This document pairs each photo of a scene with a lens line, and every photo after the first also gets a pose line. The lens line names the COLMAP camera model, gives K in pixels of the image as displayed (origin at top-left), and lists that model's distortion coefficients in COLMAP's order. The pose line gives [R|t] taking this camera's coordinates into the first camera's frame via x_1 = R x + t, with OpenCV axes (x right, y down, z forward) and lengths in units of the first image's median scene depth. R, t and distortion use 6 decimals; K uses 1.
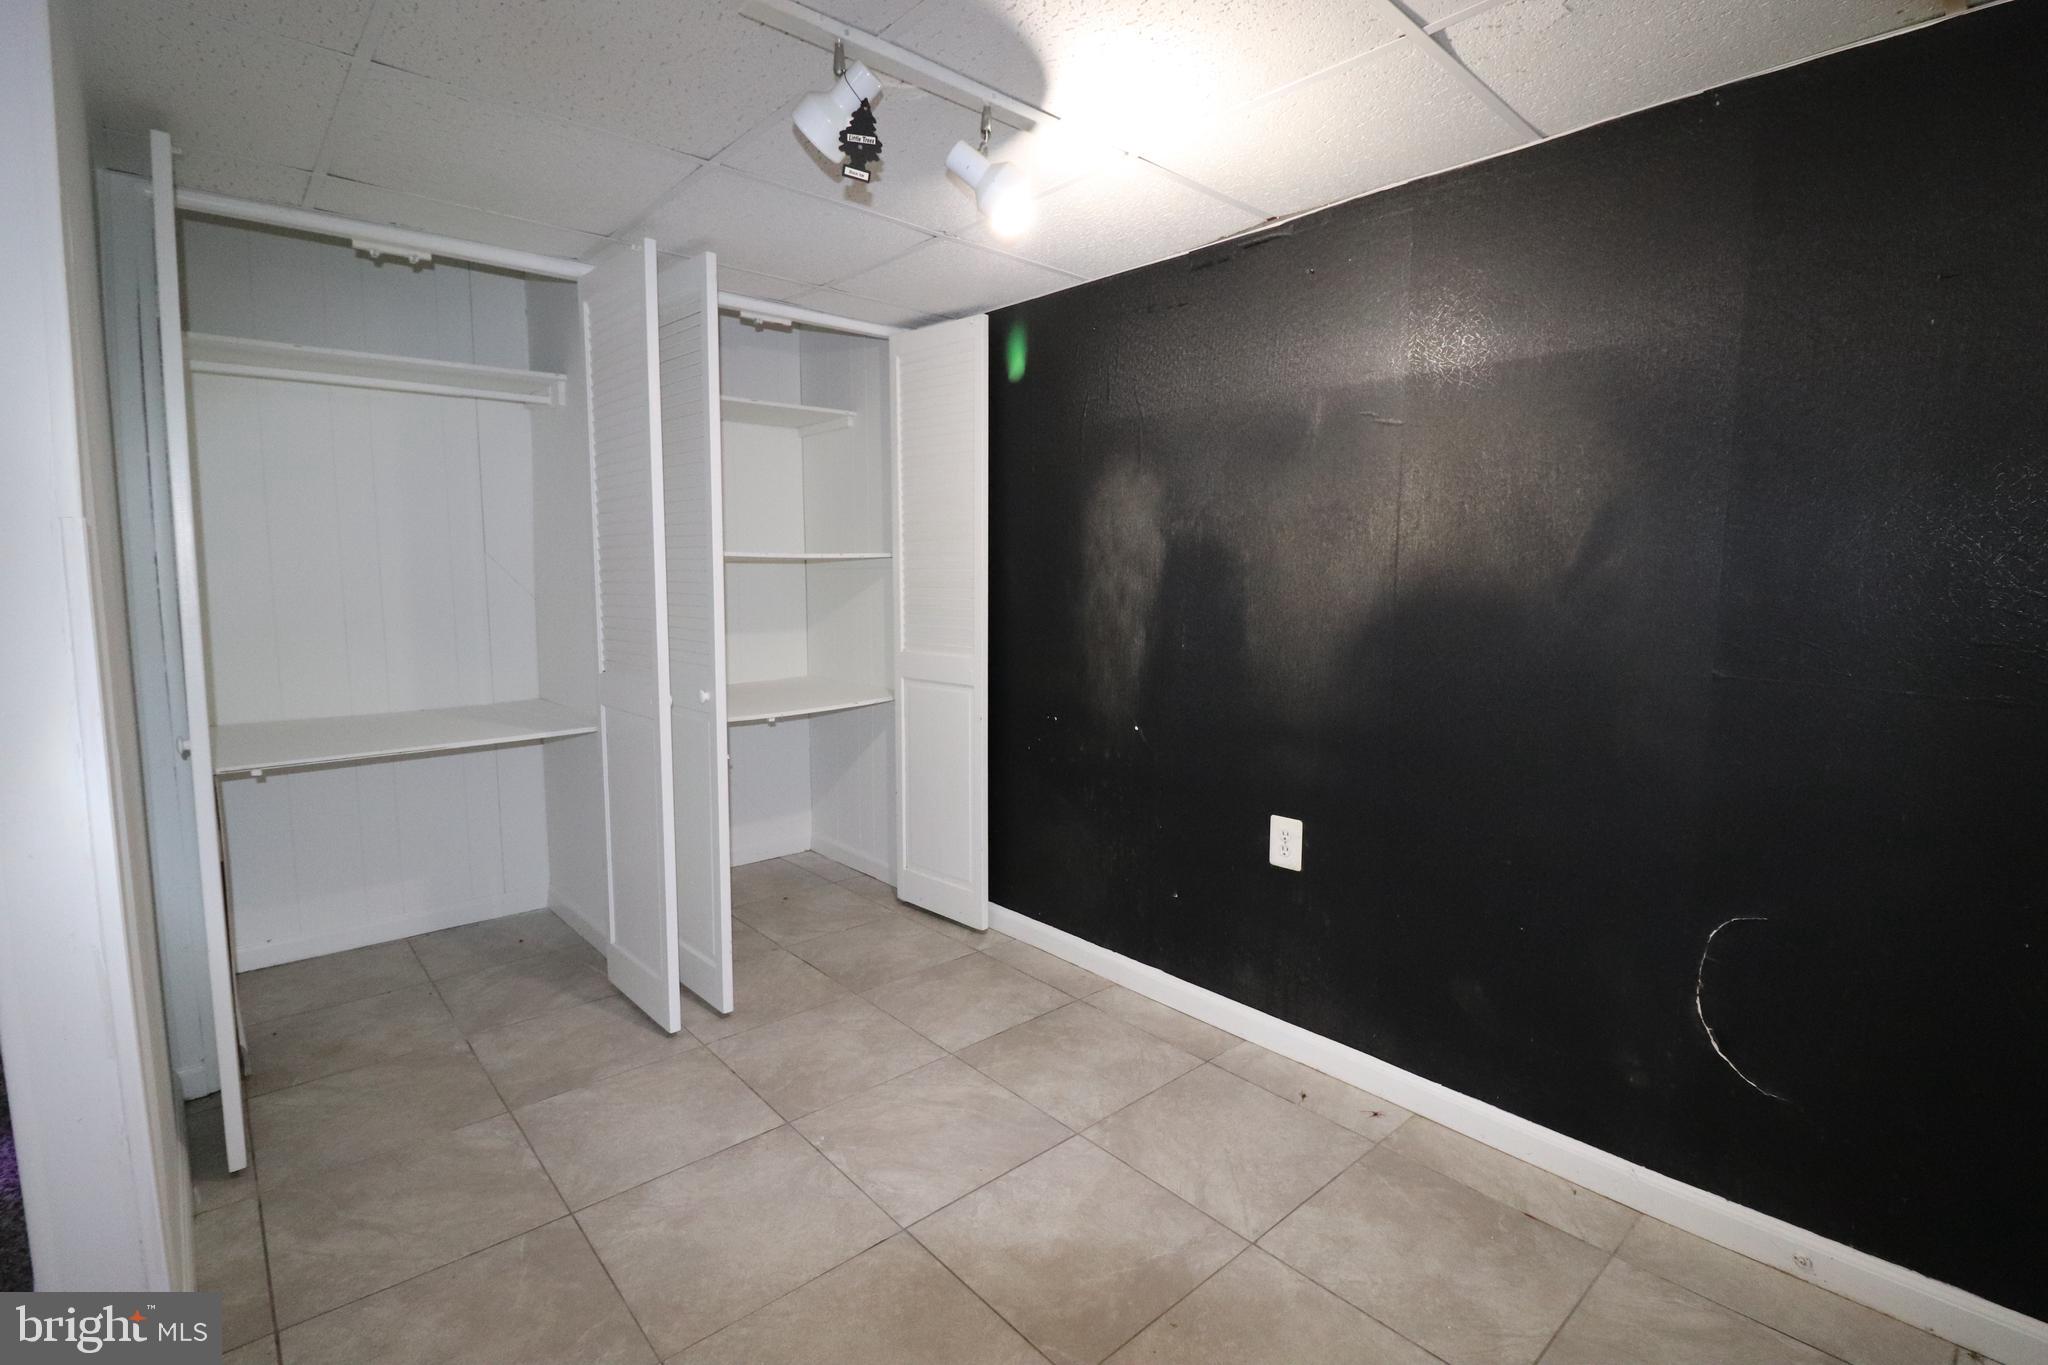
lens RADIAL K [[946.2, 0, 1030.4], [0, 946.2, 677.3], [0, 0, 1]] dist [-0.002016, -0.011673]
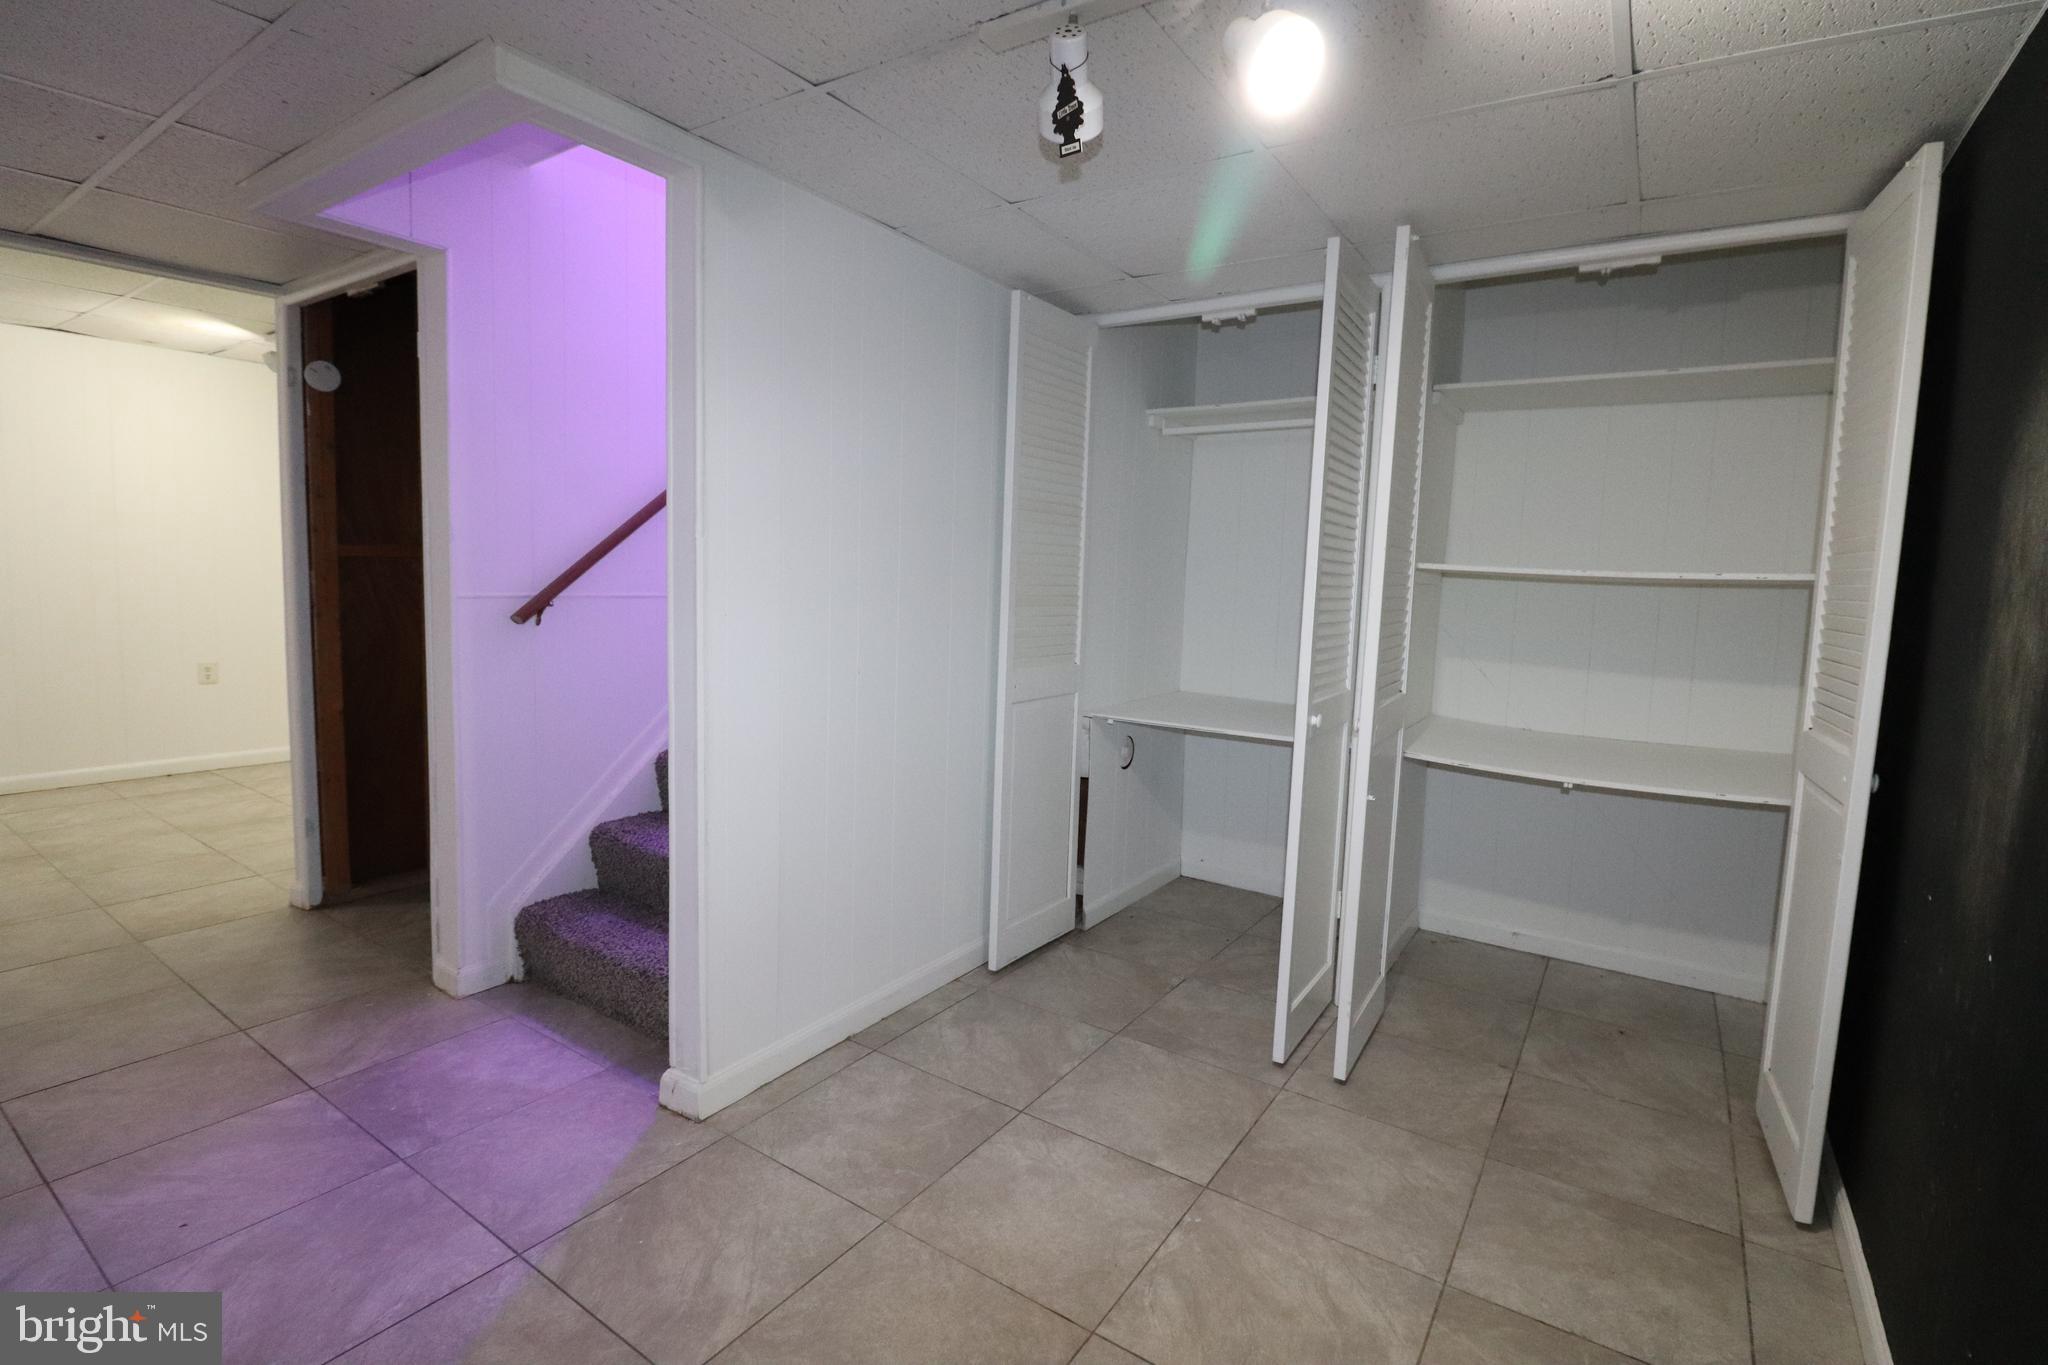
lens RADIAL K [[946.2, 0, 1029.7], [0, 946.2, 674.8], [0, 0, 1]] dist [-0.002016, -0.011673]
pose [[0.247126, 0.110810, -0.962627, 0.463988], [-0.140459, 0.987044, 0.077562, -0.055930], [0.958749, 0.116042, 0.259489, 0.481635]]
